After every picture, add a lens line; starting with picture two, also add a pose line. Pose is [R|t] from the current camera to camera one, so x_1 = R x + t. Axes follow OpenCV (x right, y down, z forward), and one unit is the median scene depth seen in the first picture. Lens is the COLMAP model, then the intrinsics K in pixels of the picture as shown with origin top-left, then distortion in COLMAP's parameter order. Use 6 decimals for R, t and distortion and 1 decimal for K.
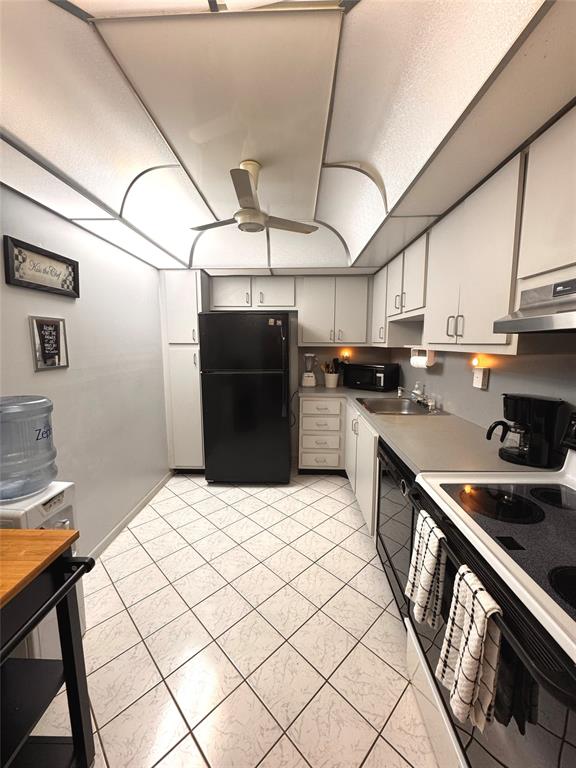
lens RADIAL K [[308.4, 0, 288.9], [0, 308.4, 385.0], [0, 0, 1]] dist [0.002102, -0.000634]
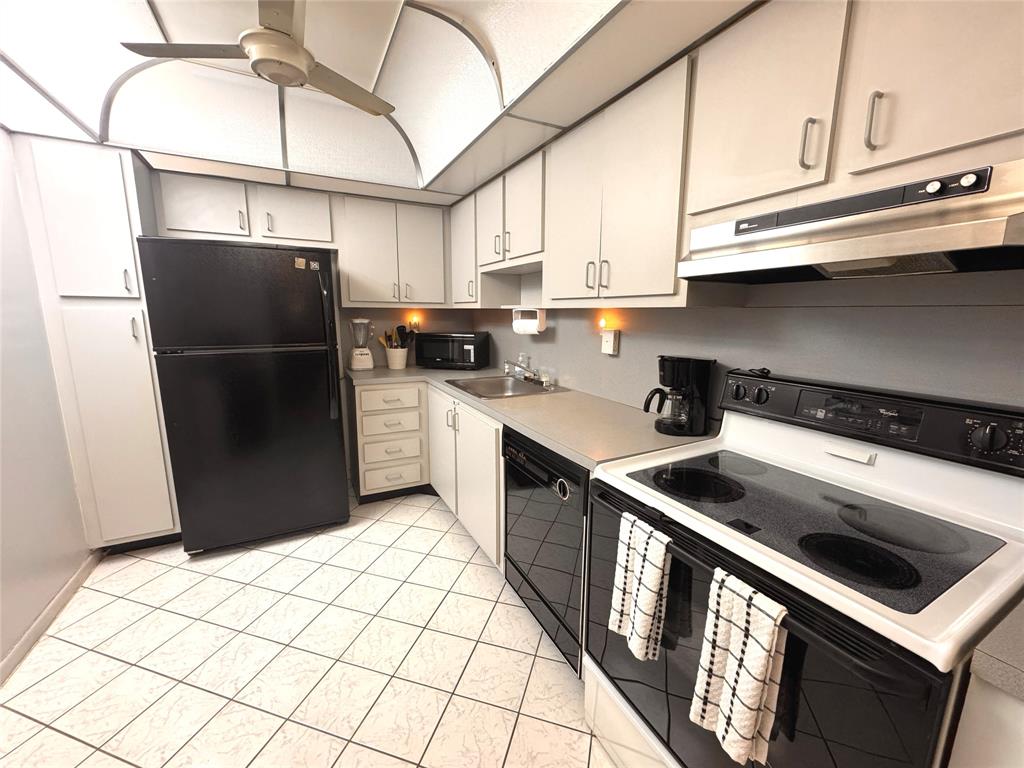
lens RADIAL K [[411.2, 0, 514.4], [0, 411.2, 385.0], [0, 0, 1]] dist [0.002102, -0.000634]
pose [[0.873445, -0.079645, 0.480365, -0.119134], [0.060216, 0.996627, 0.055752, 0.012808], [-0.483185, -0.019771, 0.875295, 0.124329]]
